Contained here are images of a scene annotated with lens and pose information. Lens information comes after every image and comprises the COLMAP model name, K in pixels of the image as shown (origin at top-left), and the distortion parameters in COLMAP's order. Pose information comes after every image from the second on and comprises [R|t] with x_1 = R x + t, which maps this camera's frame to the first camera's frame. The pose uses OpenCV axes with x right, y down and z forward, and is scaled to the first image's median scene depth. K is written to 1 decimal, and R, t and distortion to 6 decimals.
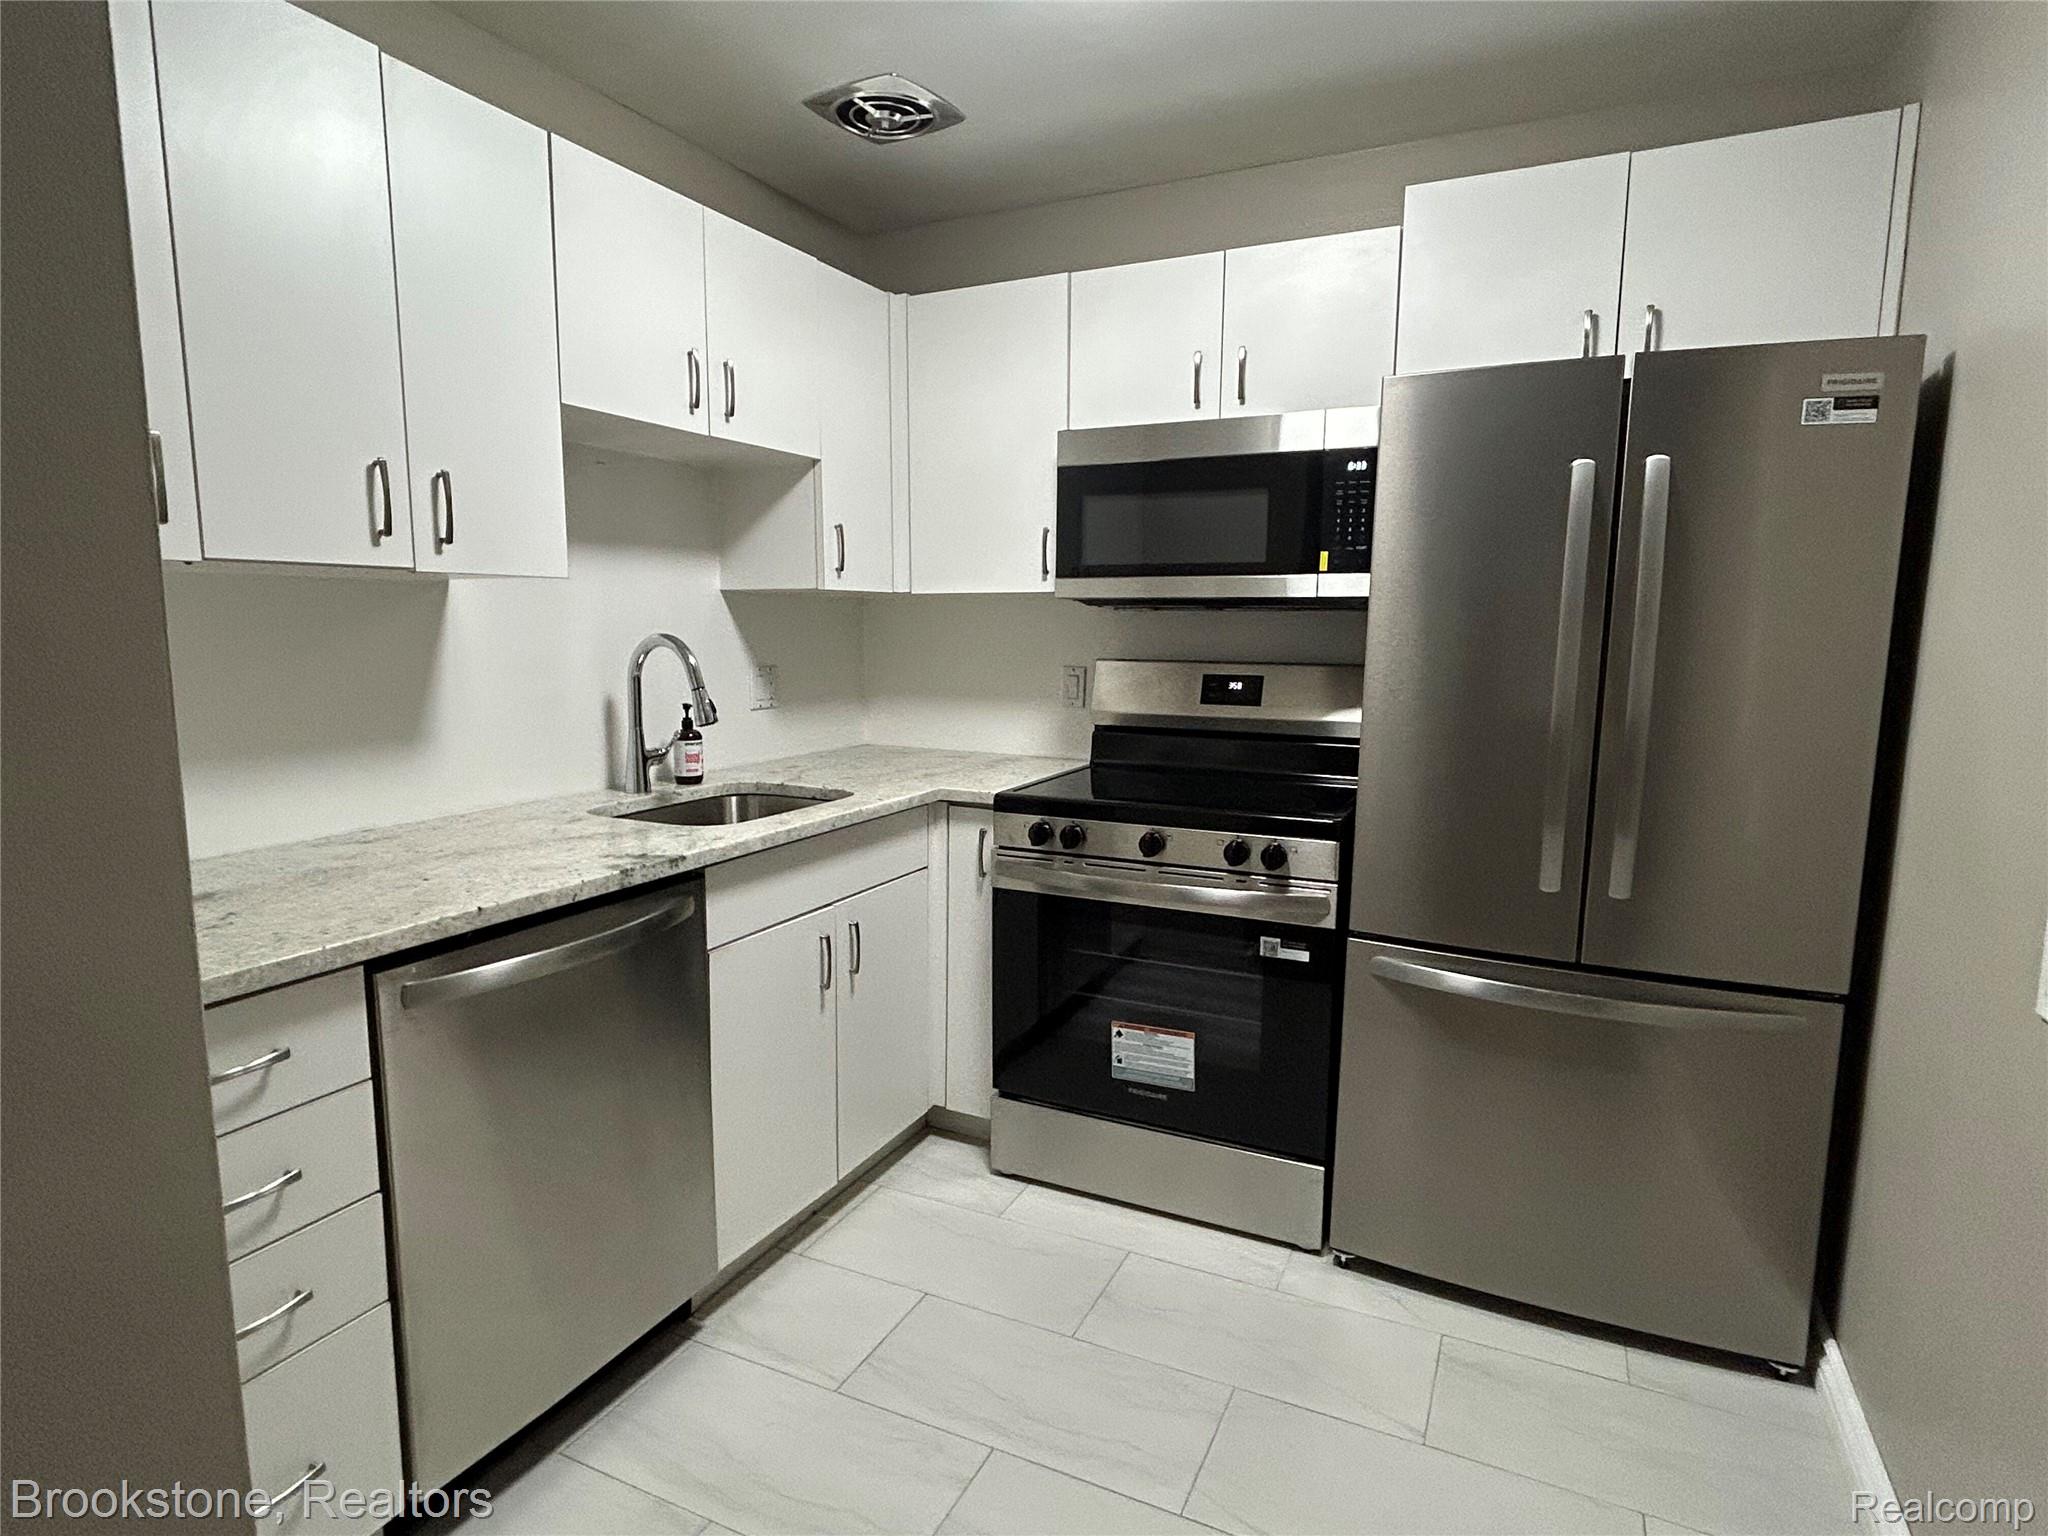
lens RADIAL K [[1107.1, 0, 1021.7], [0, 1107.1, 771.6], [0, 0, 1]] dist [0.001064, -0.000354]
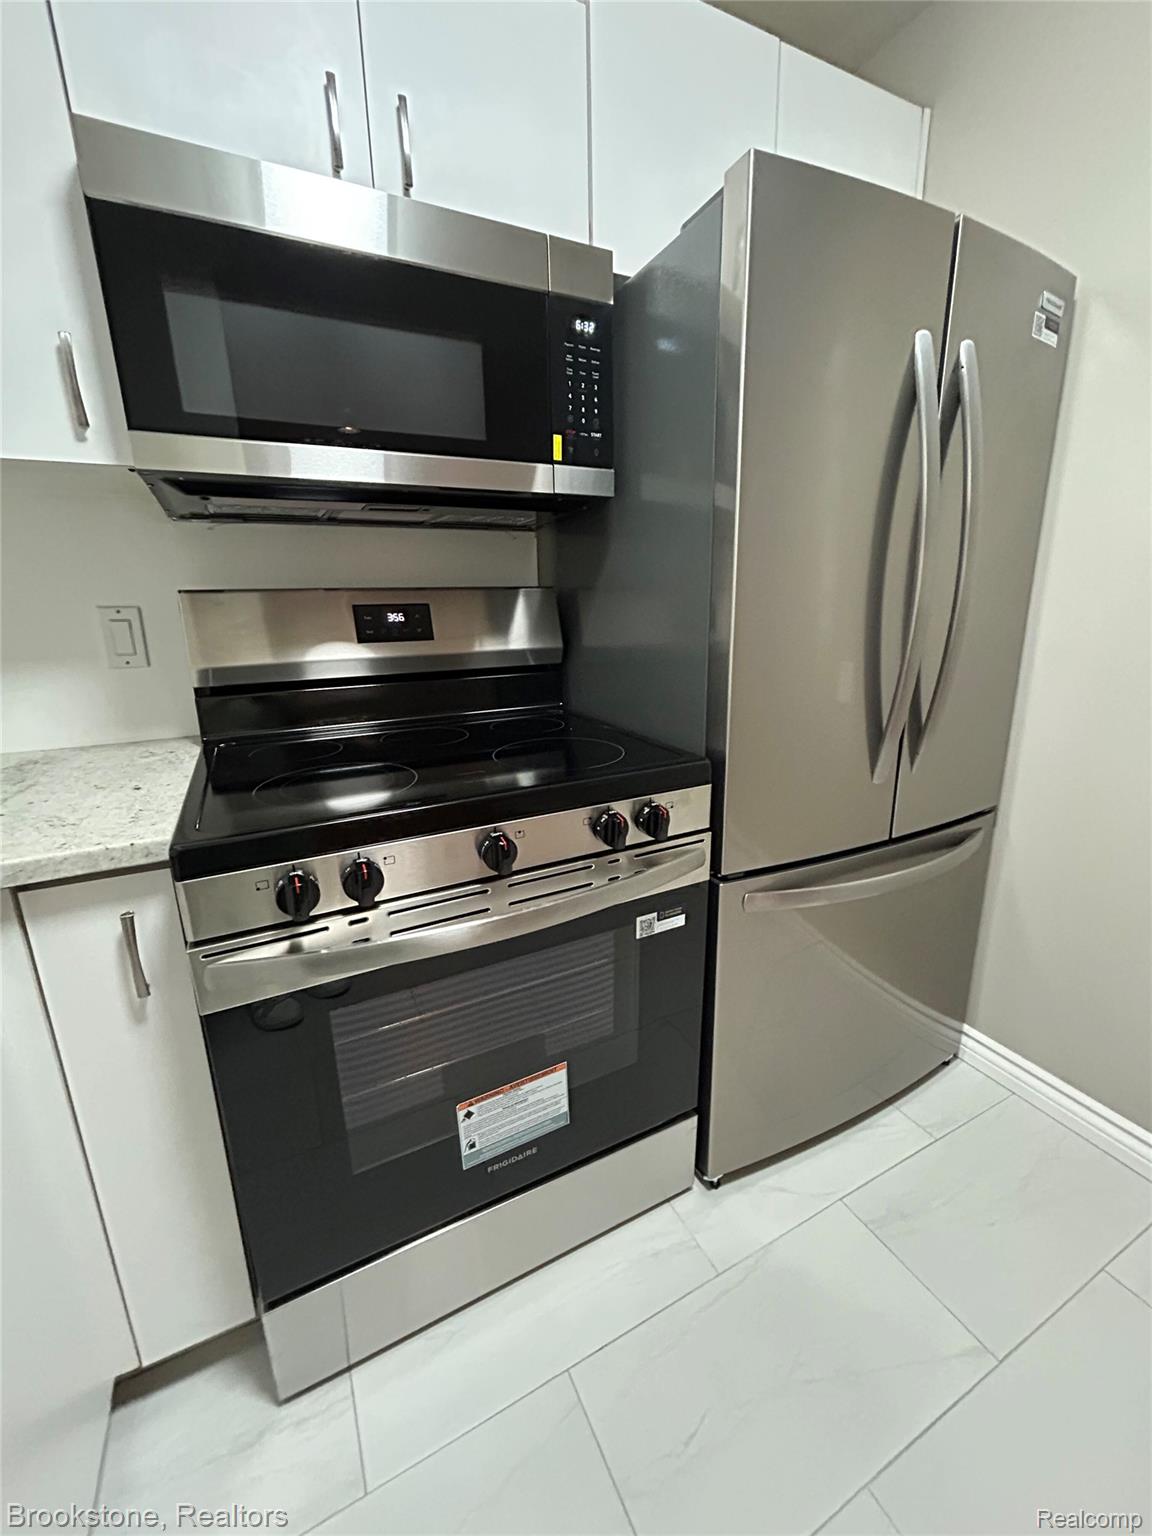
lens RADIAL K [[621.3, 0, 578.2], [0, 621.3, 767.3], [0, 0, 1]] dist [-0.003707, 0.003624]
pose [[0.606704, -0.229874, 0.760965, -0.120533], [0.127354, 0.973019, 0.192395, -0.047309], [-0.784660, -0.019815, 0.619610, 0.701331]]
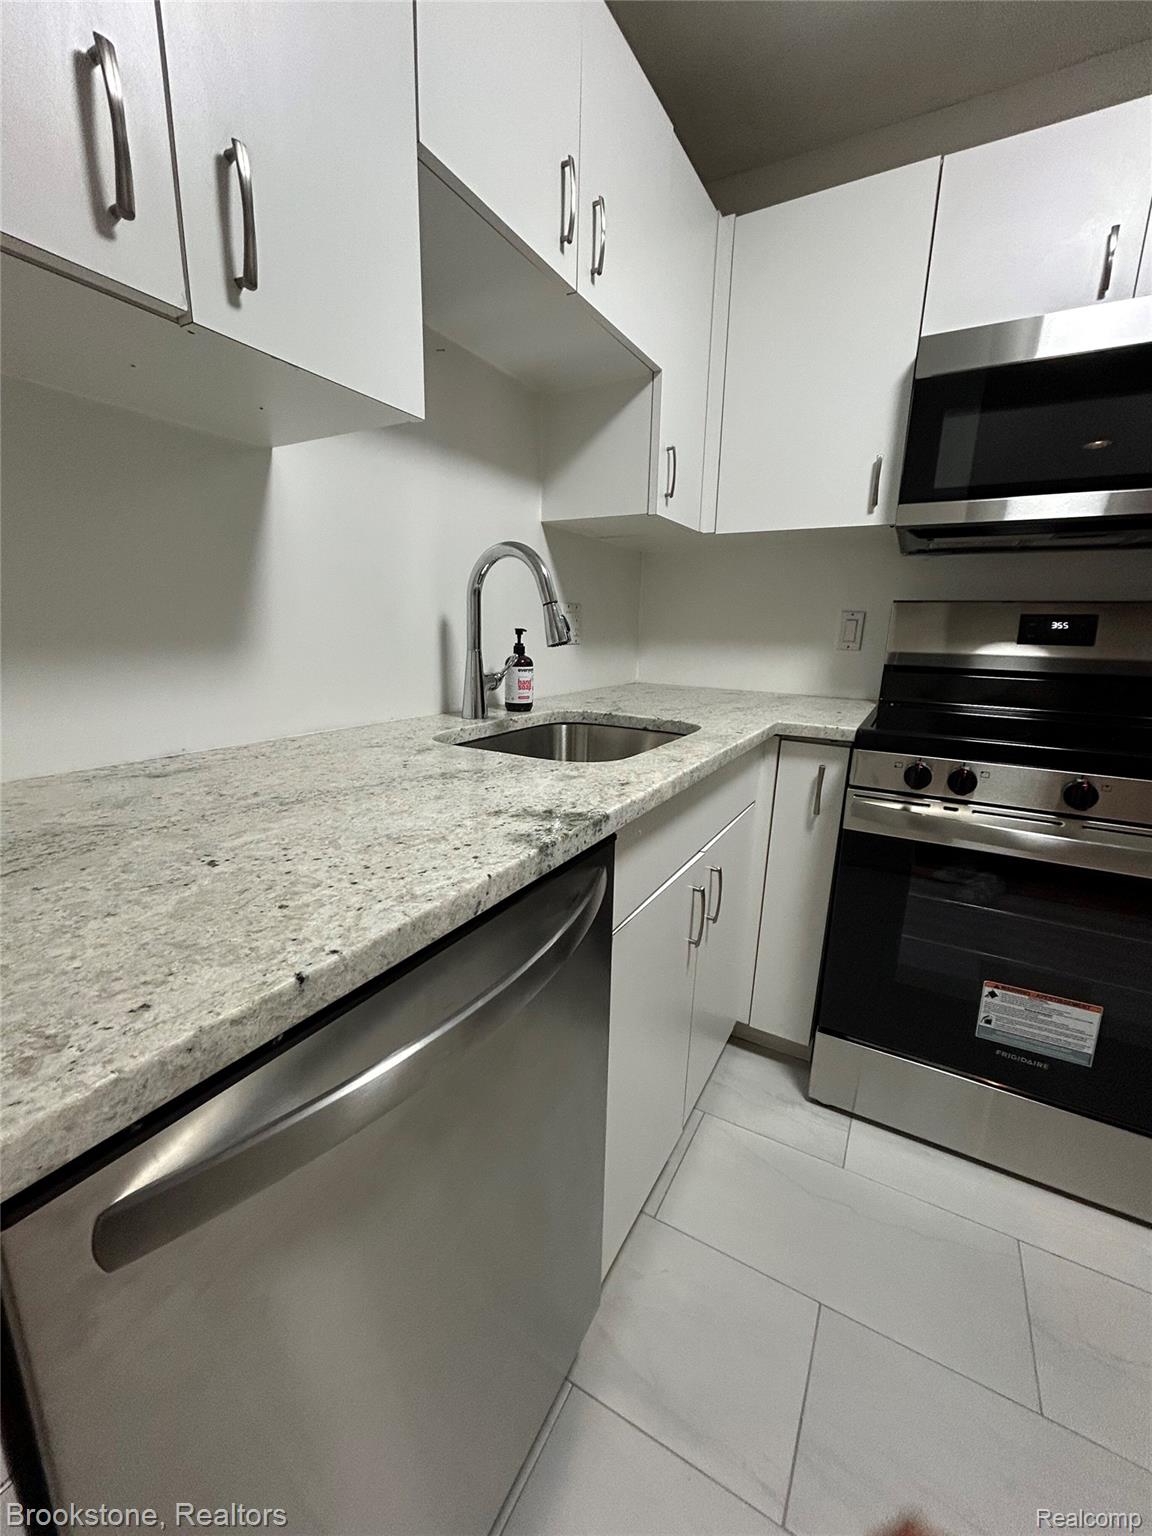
lens RADIAL K [[617.1, 0, 579.2], [0, 617.1, 770.1], [0, 0, 1]] dist [-0.000989, 0.000838]
pose [[0.997920, 0.030807, -0.056633, -0.231748], [-0.025431, 0.995311, 0.093319, 0.011653], [0.059242, -0.091685, 0.994024, 0.484911]]
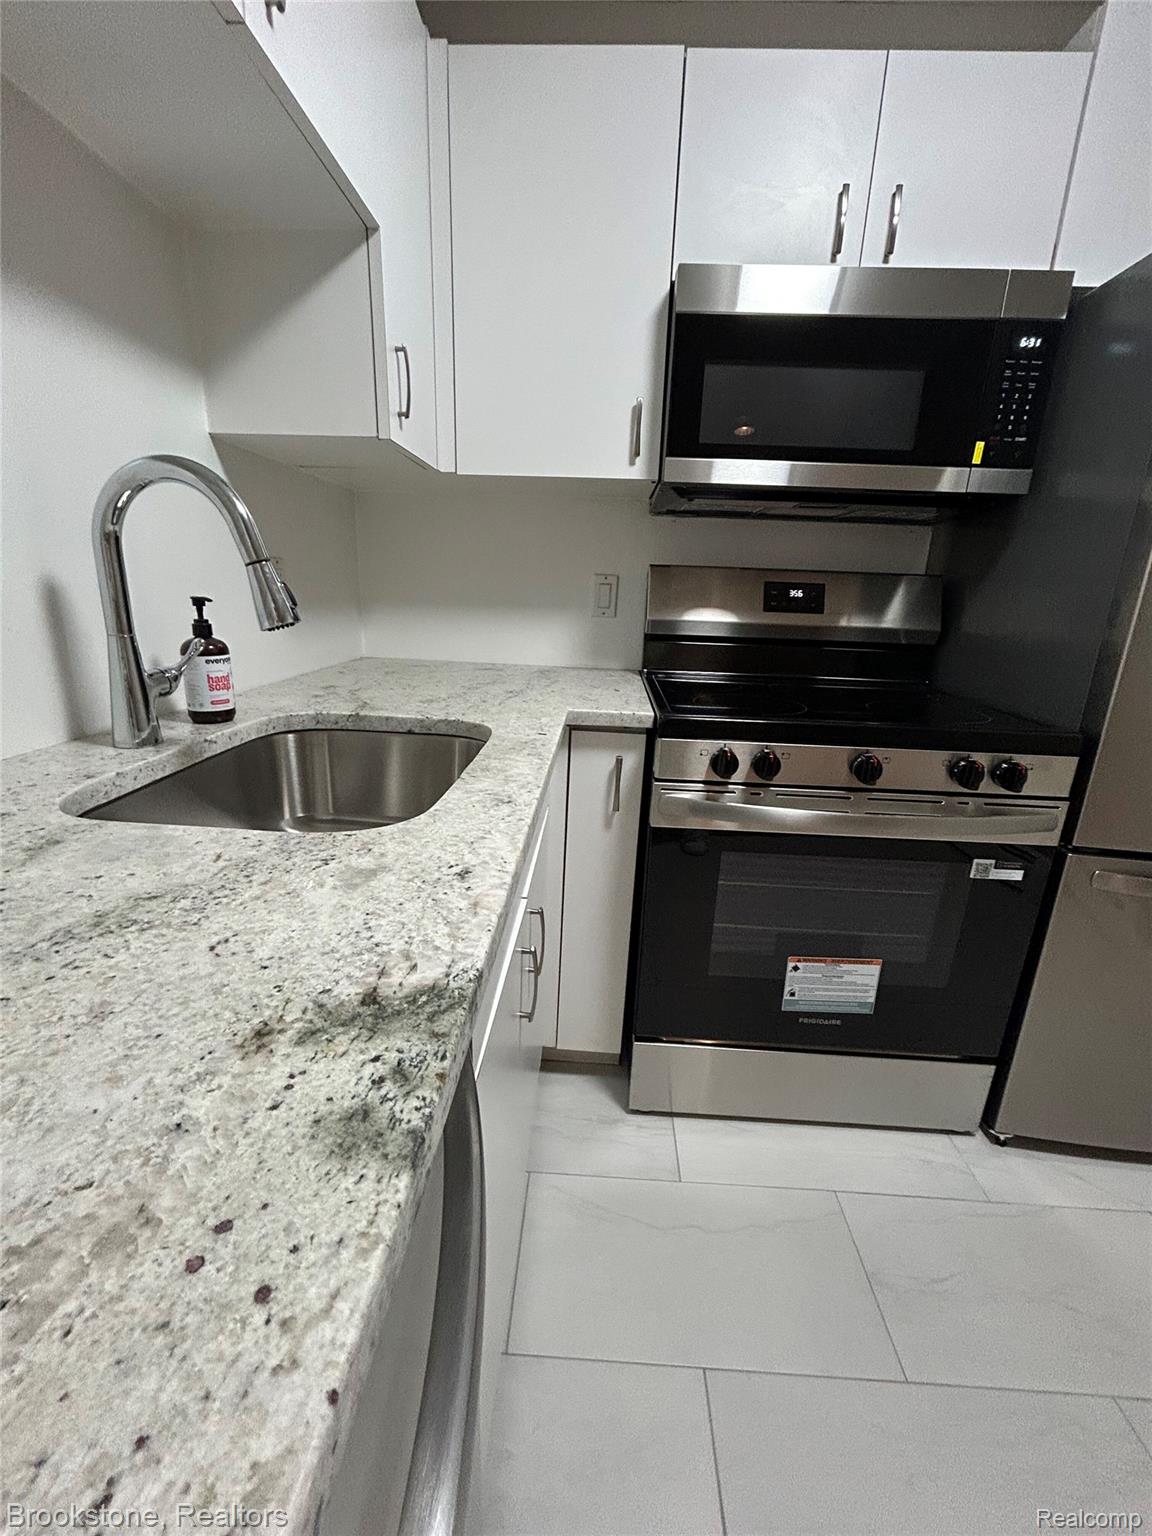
lens RADIAL K [[621.3, 0, 578.2], [0, 621.3, 767.3], [0, 0, 1]] dist [-0.003707, 0.003624]
pose [[0.916924, -0.084589, 0.389993, -0.269117], [0.022631, 0.986726, 0.160811, -0.018511], [-0.398419, -0.138625, 0.906667, 0.620719]]
